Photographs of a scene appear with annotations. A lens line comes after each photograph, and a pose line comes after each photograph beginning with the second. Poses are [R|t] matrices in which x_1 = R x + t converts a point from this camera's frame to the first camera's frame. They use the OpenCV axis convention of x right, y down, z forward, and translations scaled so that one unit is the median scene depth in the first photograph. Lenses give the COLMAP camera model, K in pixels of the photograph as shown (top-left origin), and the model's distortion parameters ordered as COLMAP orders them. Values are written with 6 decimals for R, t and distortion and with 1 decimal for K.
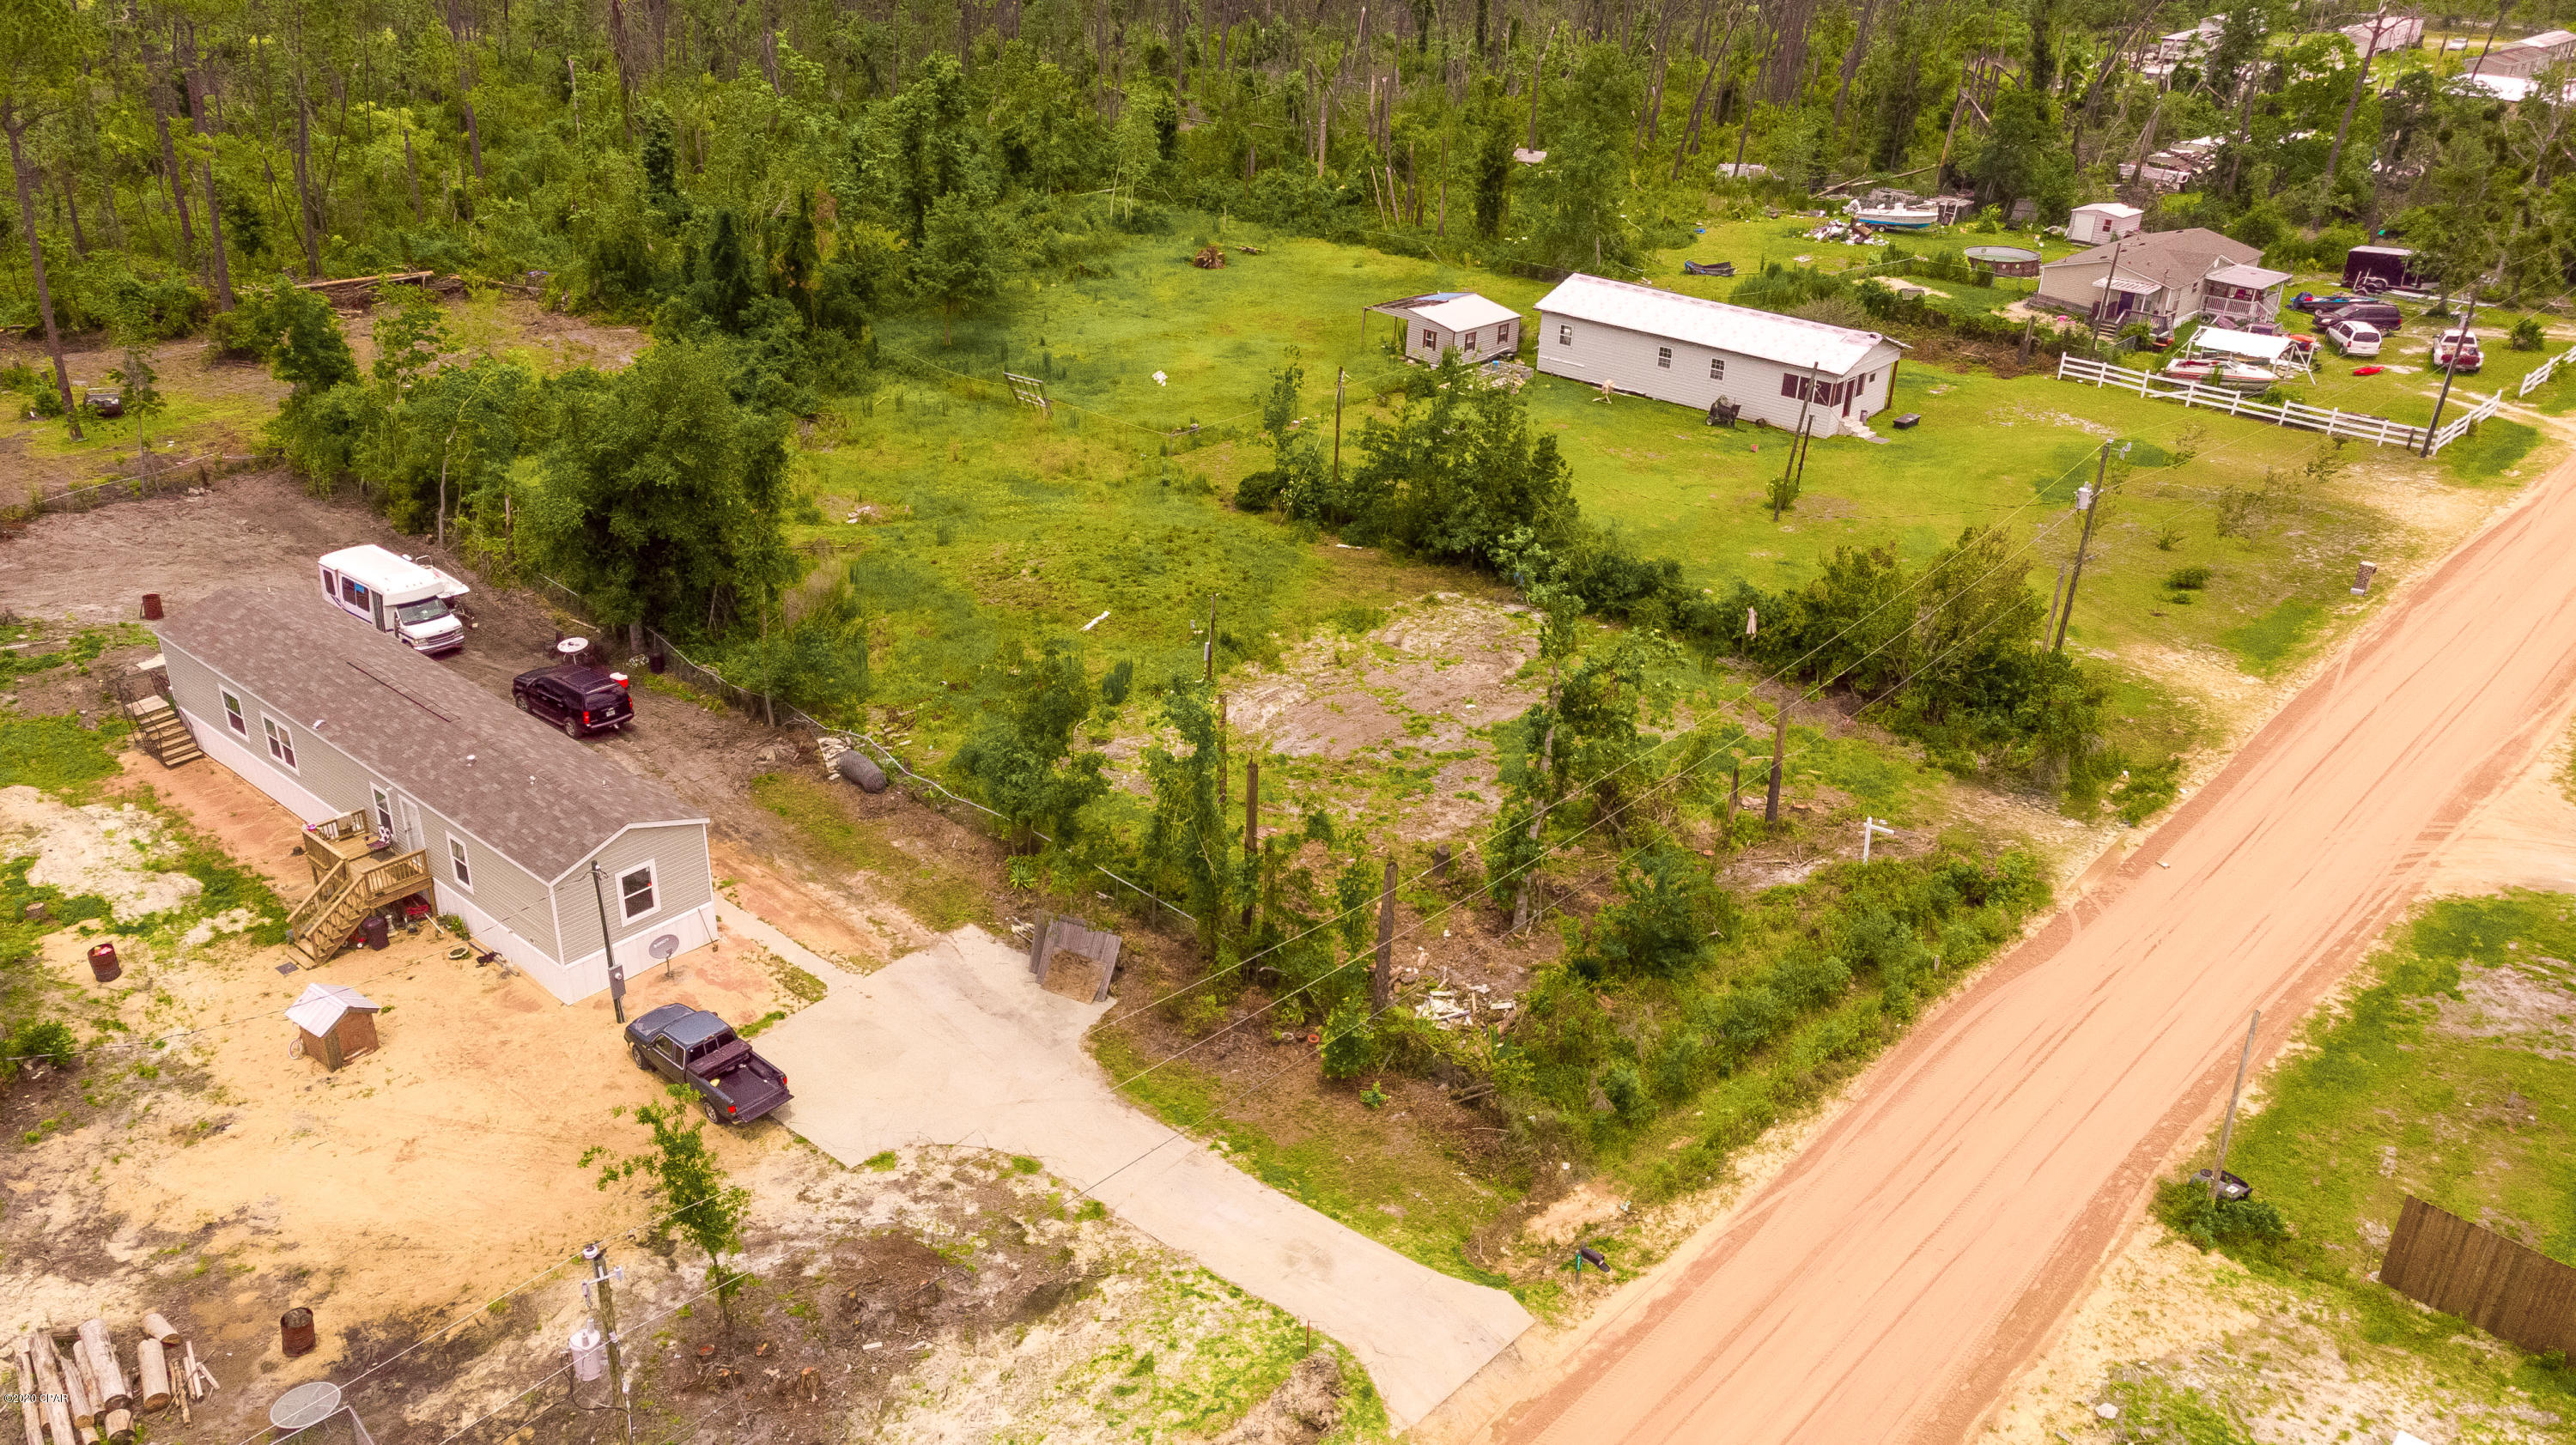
lens RADIAL K [[1893.7, 0, 1284.3], [0, 1893.7, 736.8], [0, 0, 1]] dist [0.014439, 0.058293]
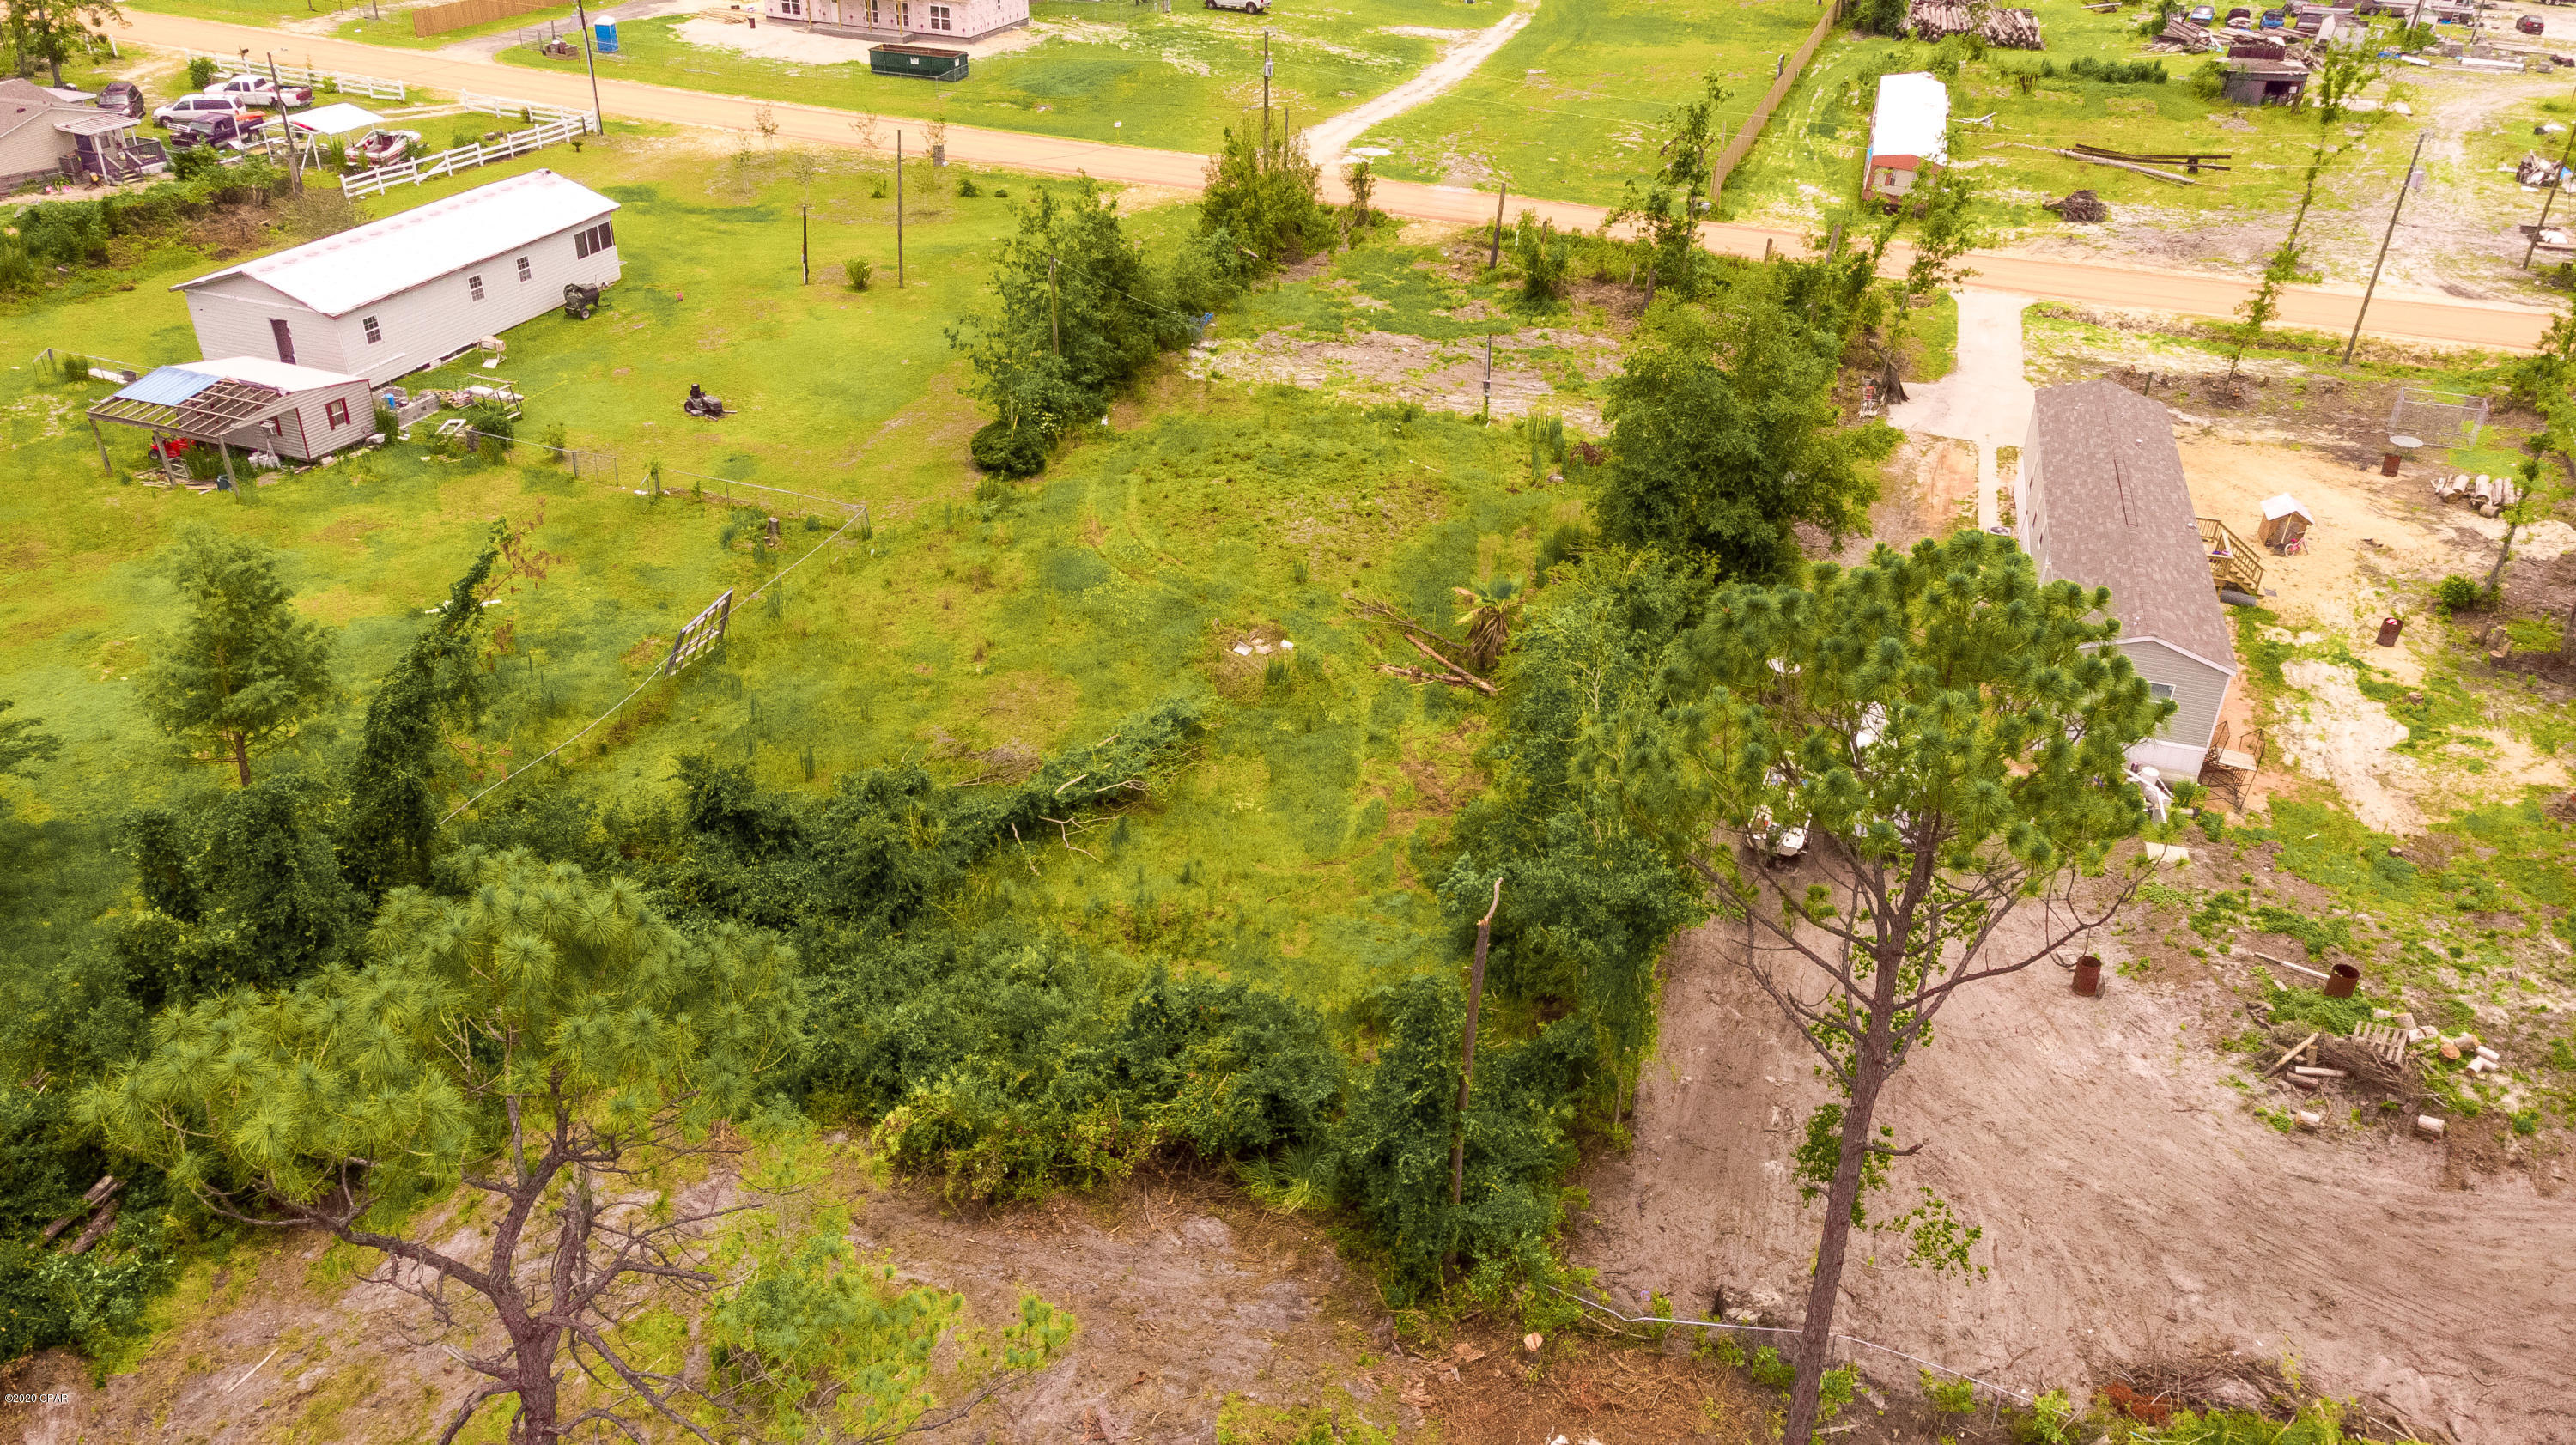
lens RADIAL K [[1893.7, 0, 1277.1], [0, 1893.7, 744.0], [0, 0, 1]] dist [0.014439, 0.058293]
pose [[-0.393258, -0.499365, 0.771999, -1.086798], [0.371285, 0.681893, 0.630214, -0.738266], [-0.841128, 0.534468, -0.082753, 1.428321]]
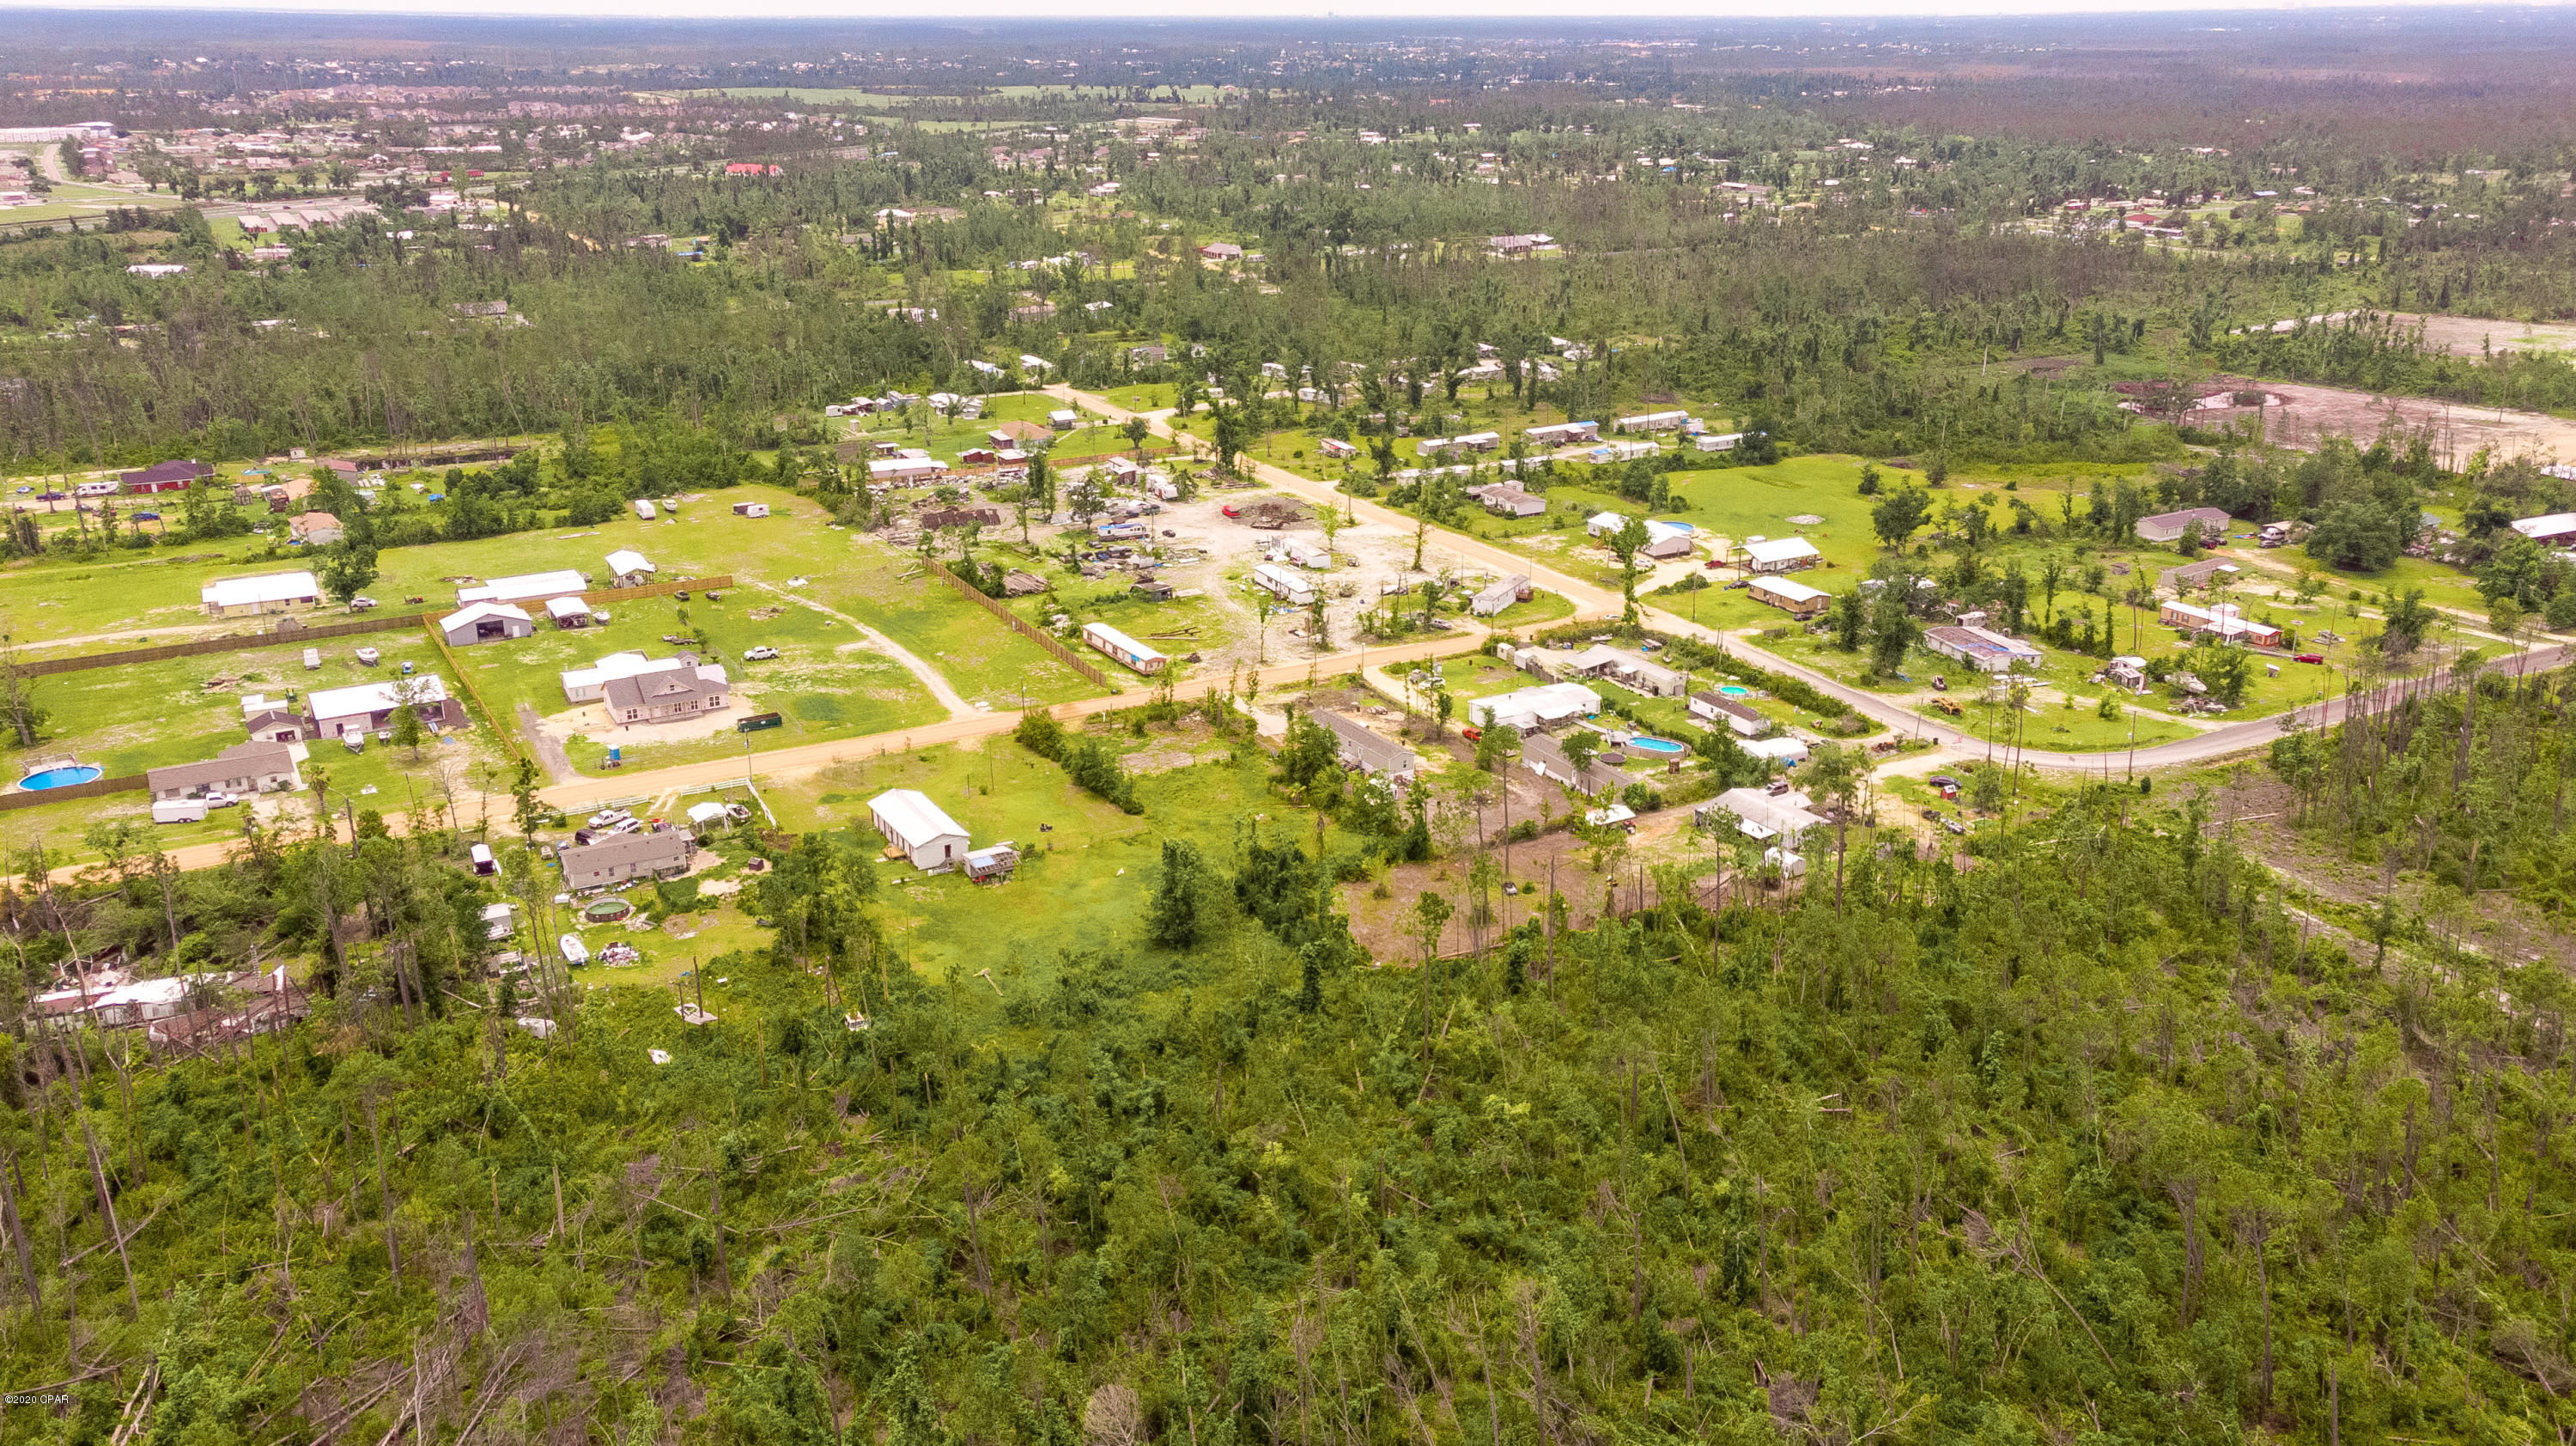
lens RADIAL K [[1992.2, 0, 1284.7], [0, 1992.2, 725.9], [0, 0, 1]] dist [0.036190, 0.007302]
pose [[-0.954789, -0.127505, 0.268554, -1.552644], [0.105711, 0.698696, 0.707566, -3.521939], [-0.277856, 0.703965, -0.653628, 4.145713]]
